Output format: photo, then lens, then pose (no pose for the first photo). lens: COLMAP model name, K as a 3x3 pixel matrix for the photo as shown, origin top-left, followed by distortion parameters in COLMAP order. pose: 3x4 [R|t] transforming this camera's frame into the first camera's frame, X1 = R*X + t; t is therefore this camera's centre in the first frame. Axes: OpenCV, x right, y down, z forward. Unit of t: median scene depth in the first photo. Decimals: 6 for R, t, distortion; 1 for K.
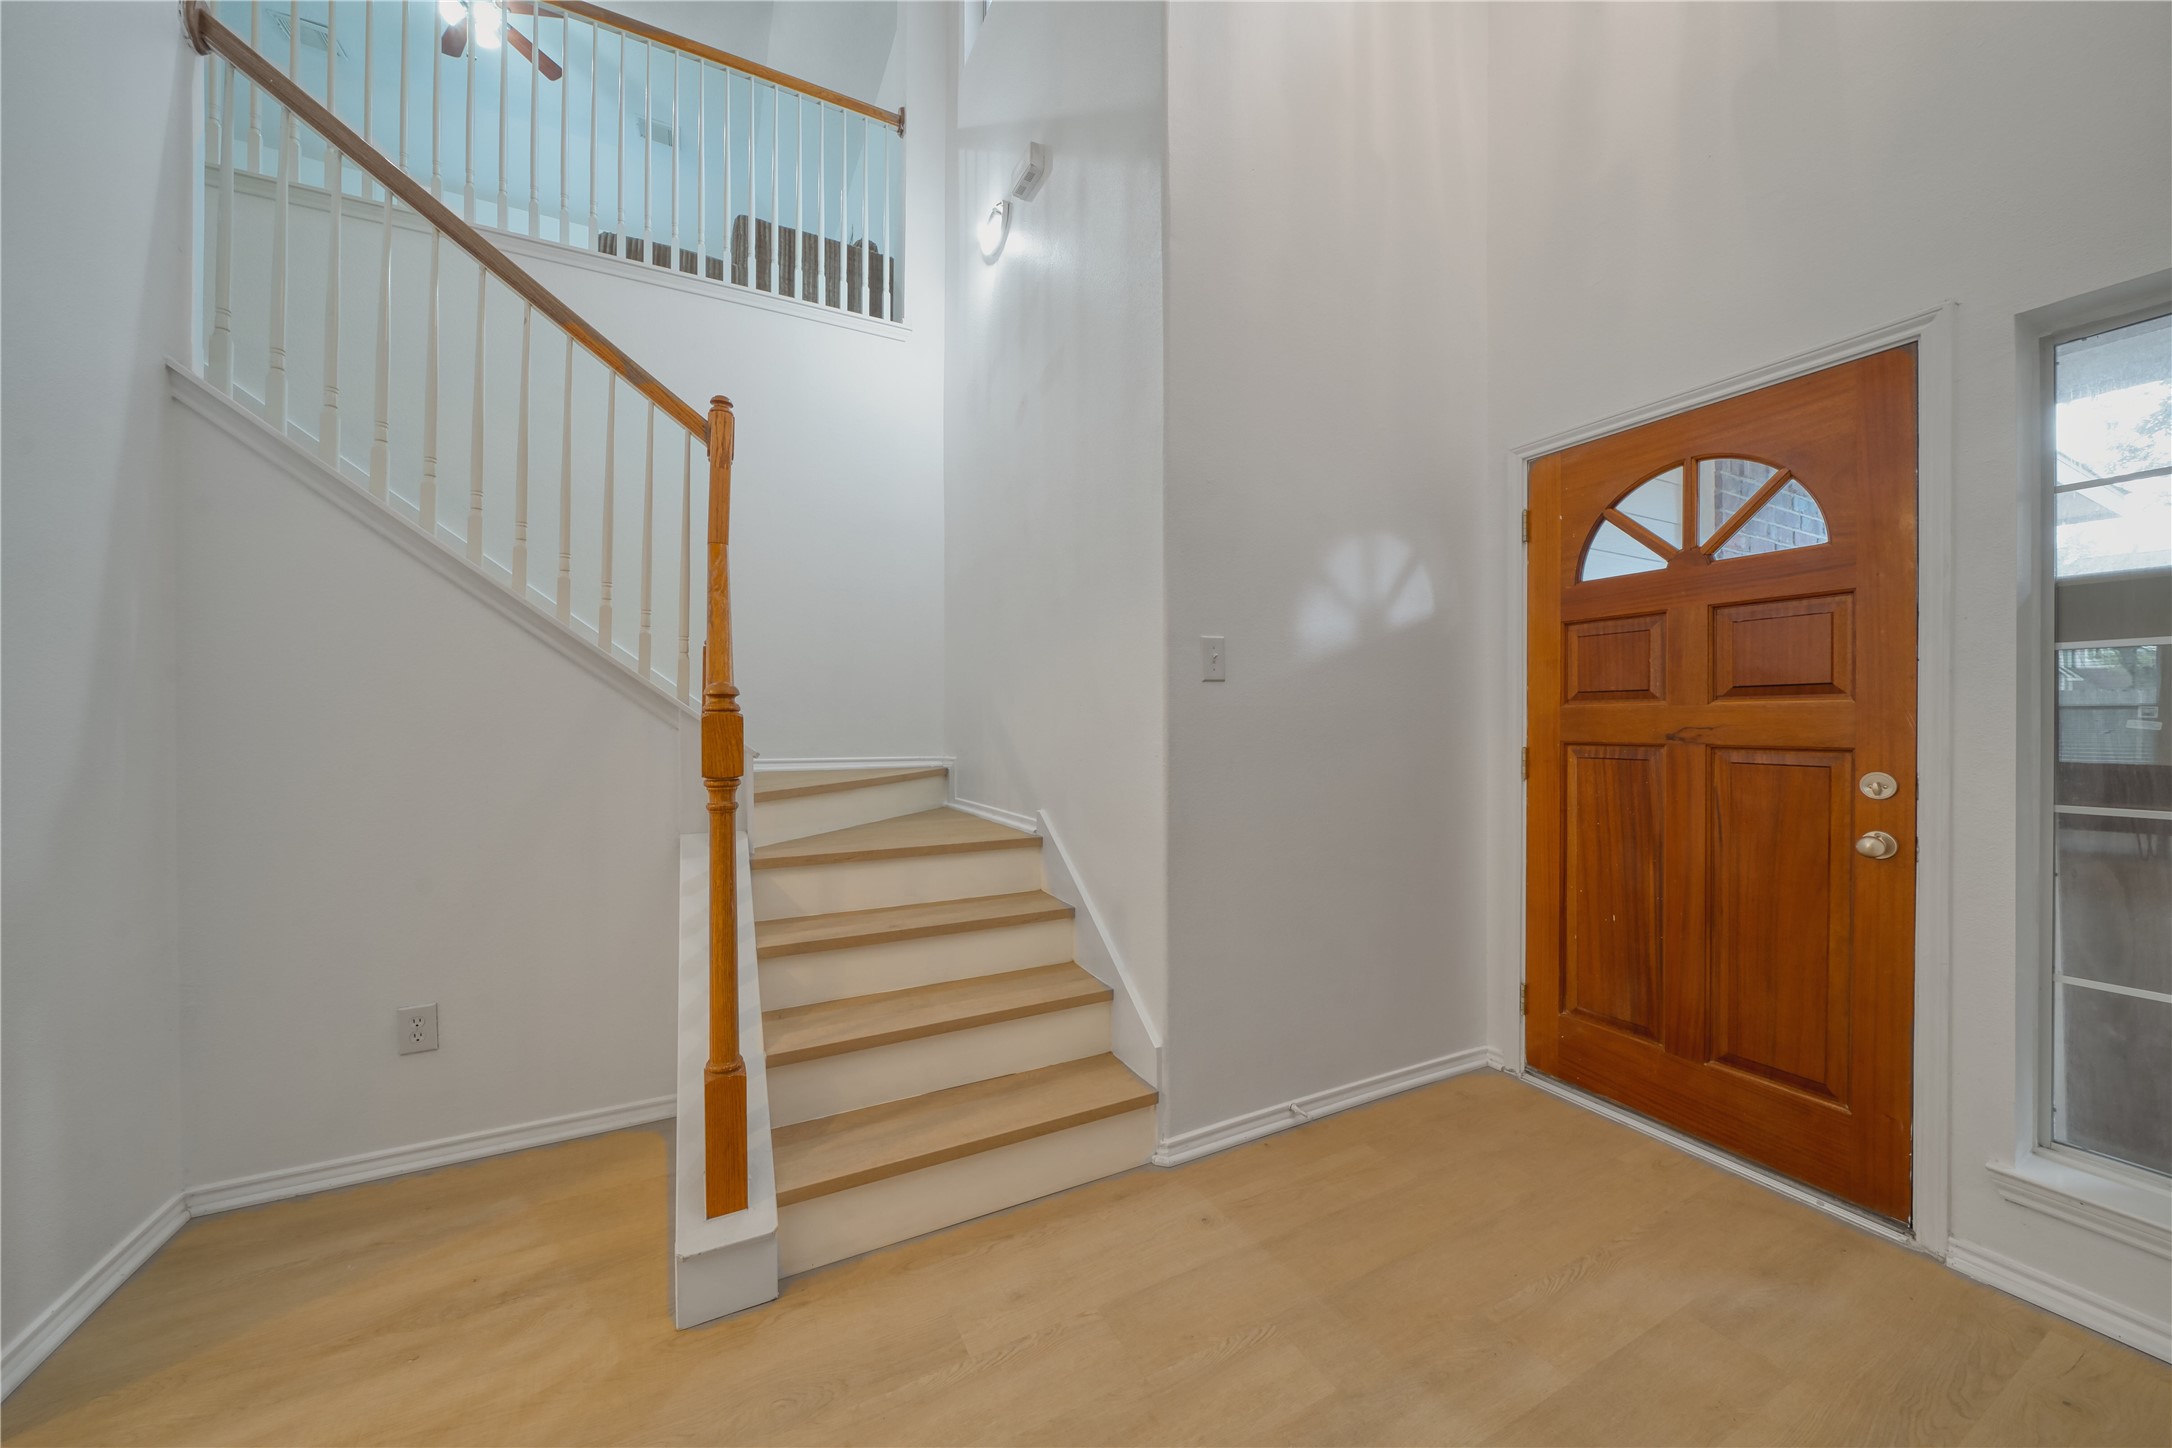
lens RADIAL K [[755.9, 0, 1086.0], [0, 755.9, 724.0], [0, 0, 1]] dist [-0.001842, -0.000261]
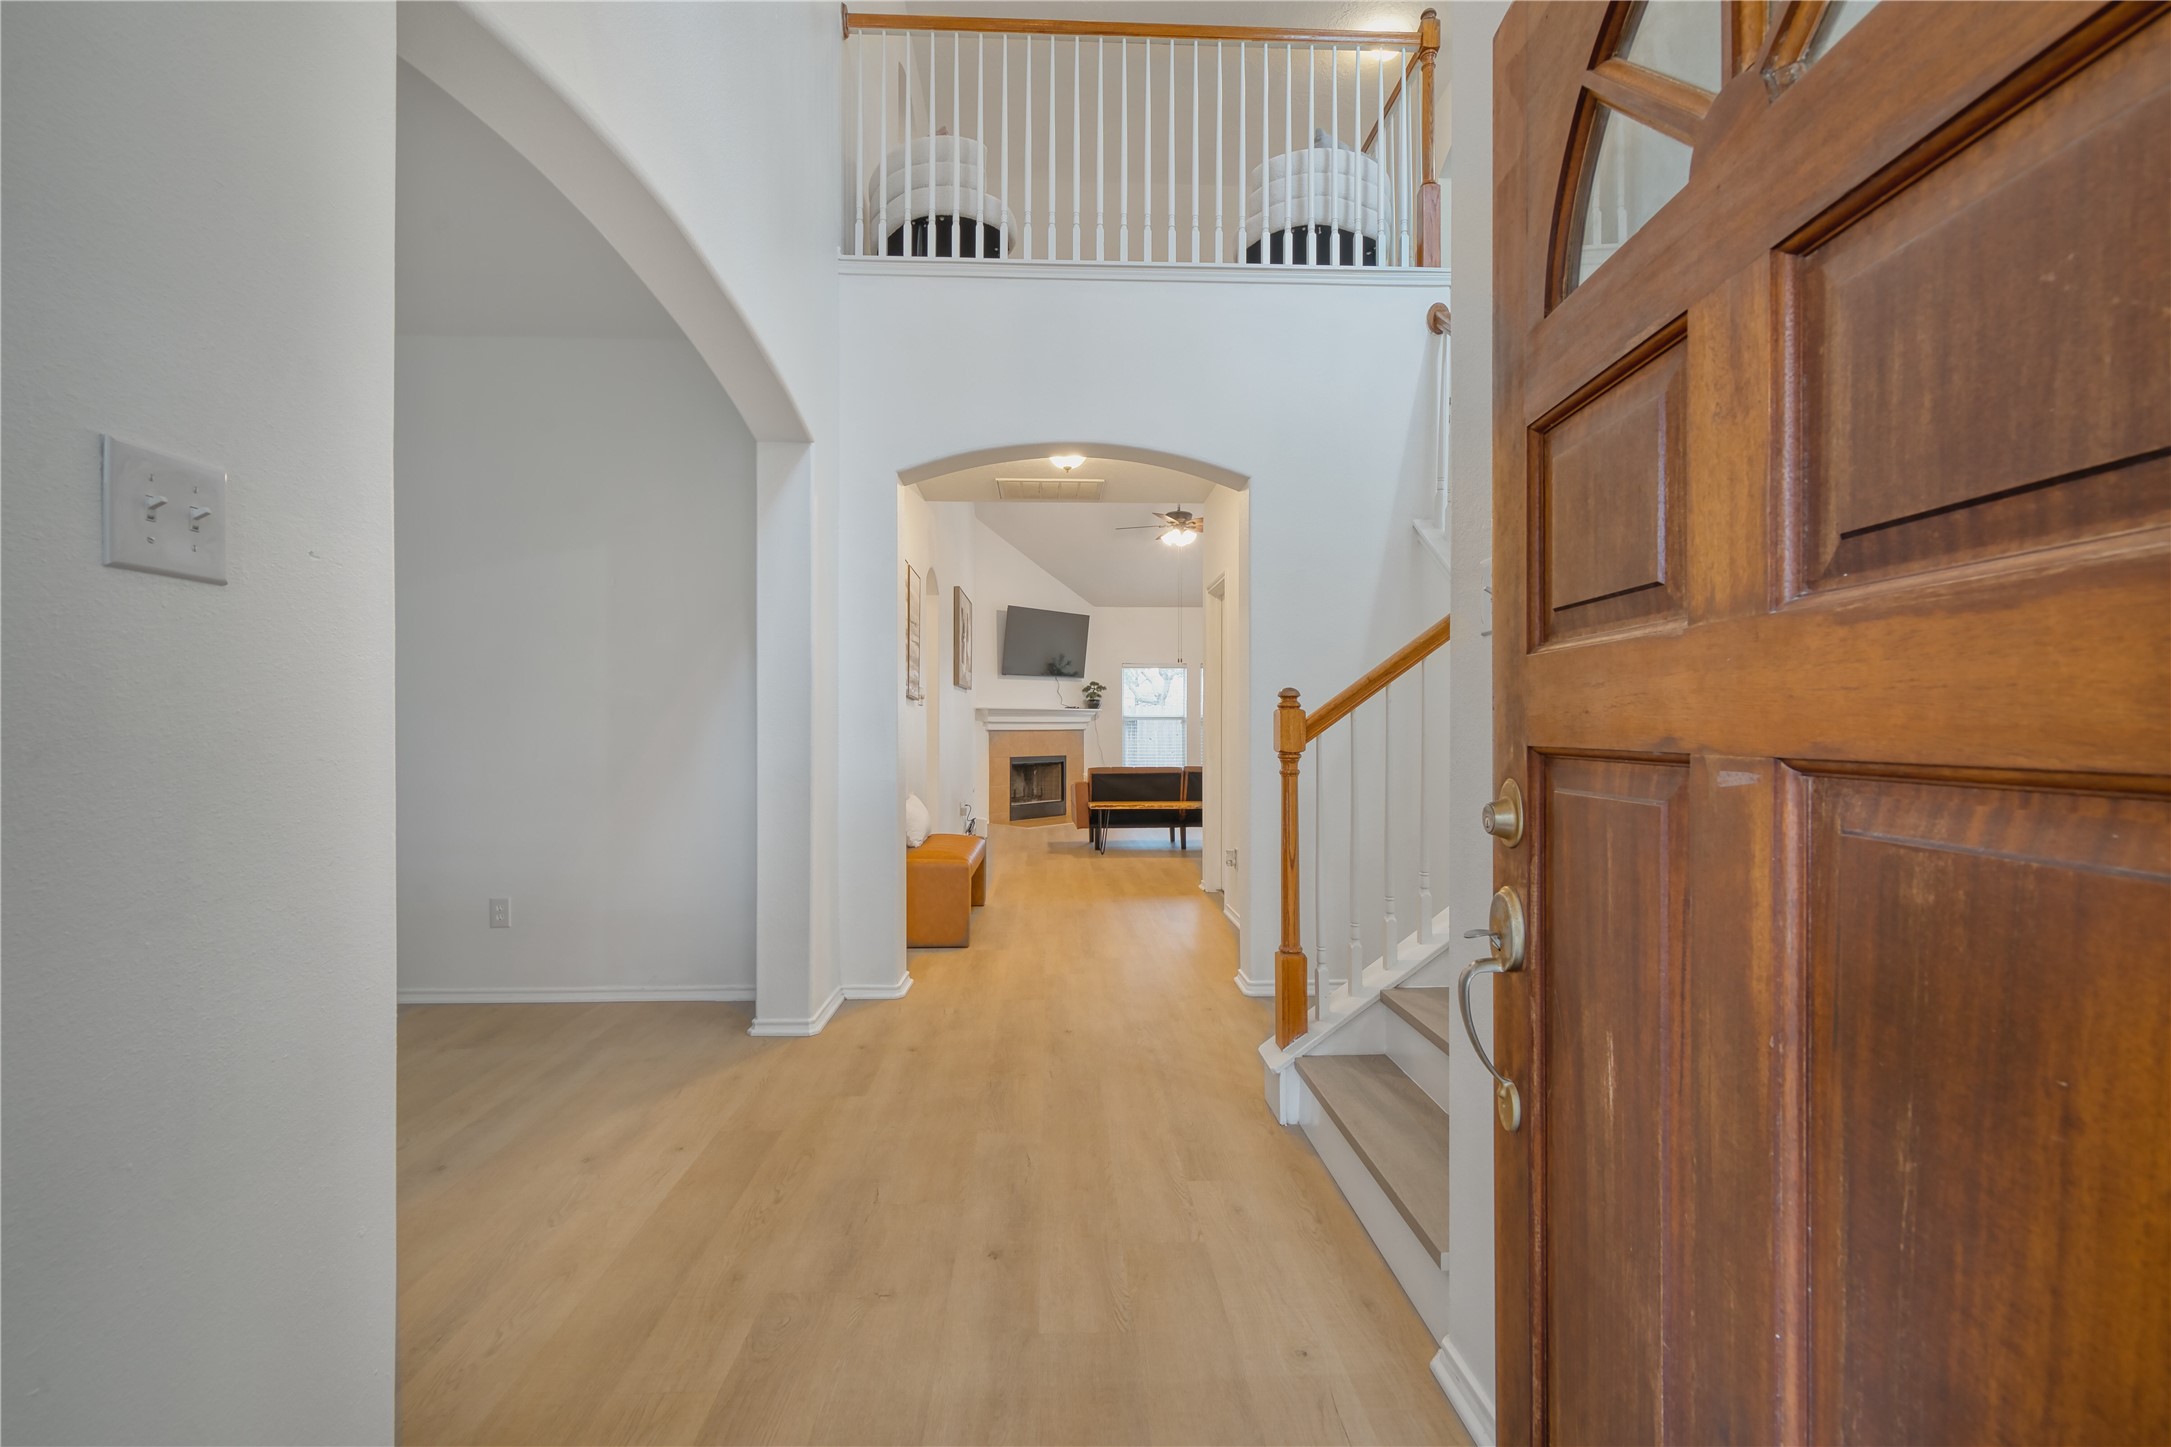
lens RADIAL K [[894.7, 0, 1085.5], [0, 894.7, 723.5], [0, 0, 1]] dist [-0.000653, -0.000034]
pose [[-0.425757, -0.007627, -0.904805, 0.987868], [-0.004598, 0.999970, -0.006266, 0.021199], [0.904826, 0.001493, -0.425779, 1.085561]]
